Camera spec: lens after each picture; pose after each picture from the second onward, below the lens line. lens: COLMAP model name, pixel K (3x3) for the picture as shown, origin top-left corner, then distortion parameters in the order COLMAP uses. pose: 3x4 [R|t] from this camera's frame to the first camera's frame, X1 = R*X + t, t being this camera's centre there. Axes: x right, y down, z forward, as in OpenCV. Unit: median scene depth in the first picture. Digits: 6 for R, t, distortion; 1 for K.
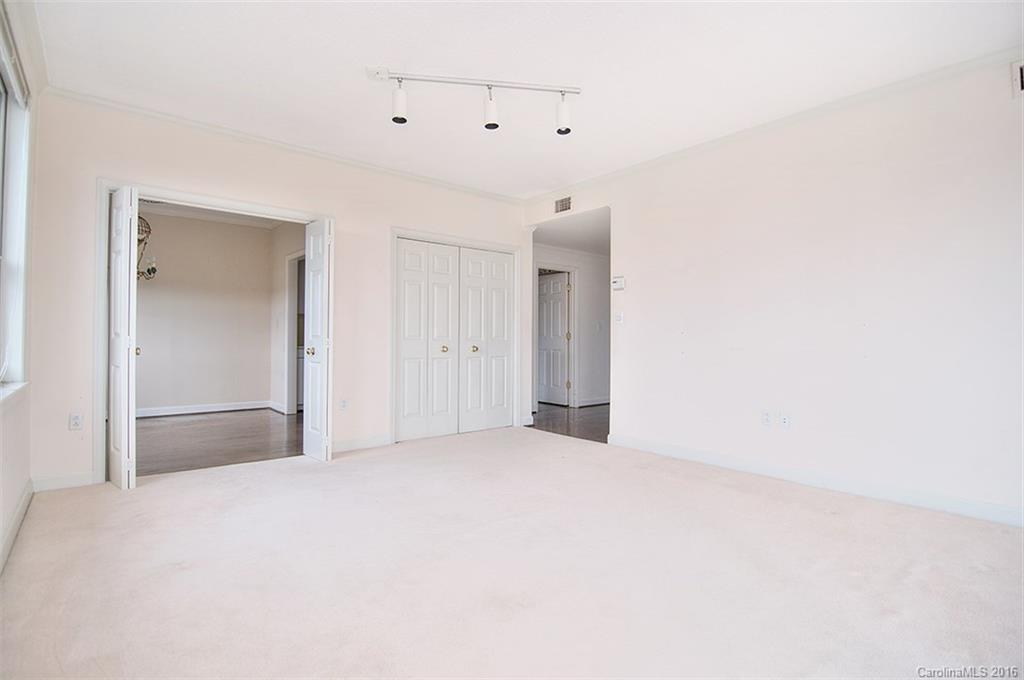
lens RADIAL K [[502.0, 0, 513.7], [0, 502.0, 340.4], [0, 0, 1]] dist [-0.003929, -0.000093]
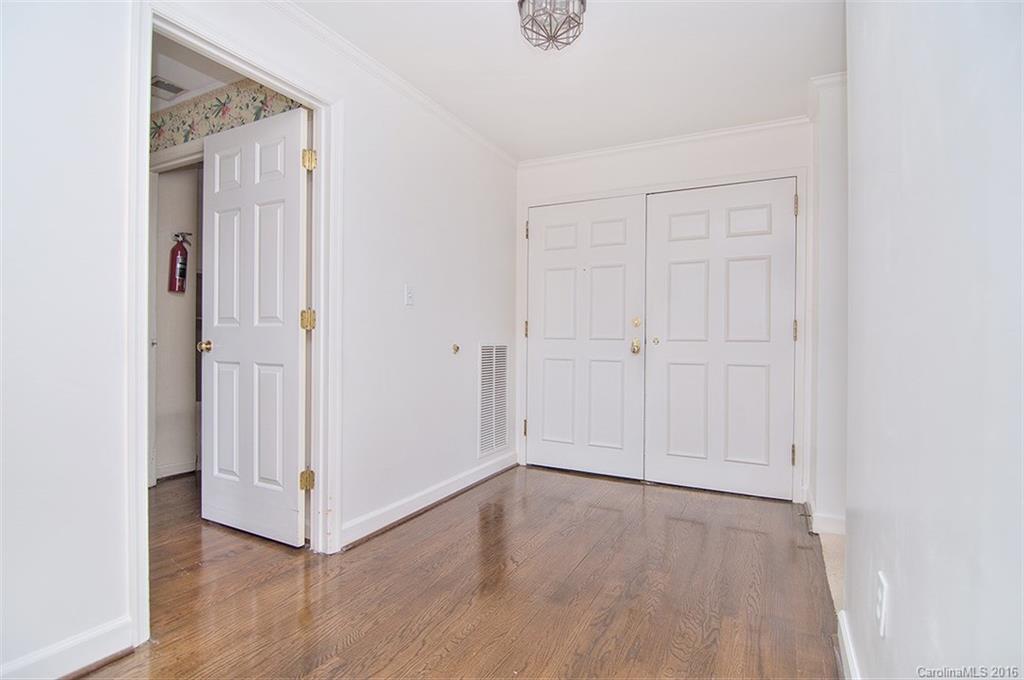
lens RADIAL K [[502.0, 0, 513.2], [0, 502.0, 341.2], [0, 0, 1]] dist [-0.003929, -0.000093]
pose [[0.919209, 0.004630, 0.393743, 0.102979], [-0.010381, 0.999868, 0.012476, -0.000957], [-0.393633, -0.015556, 0.919136, 0.671619]]
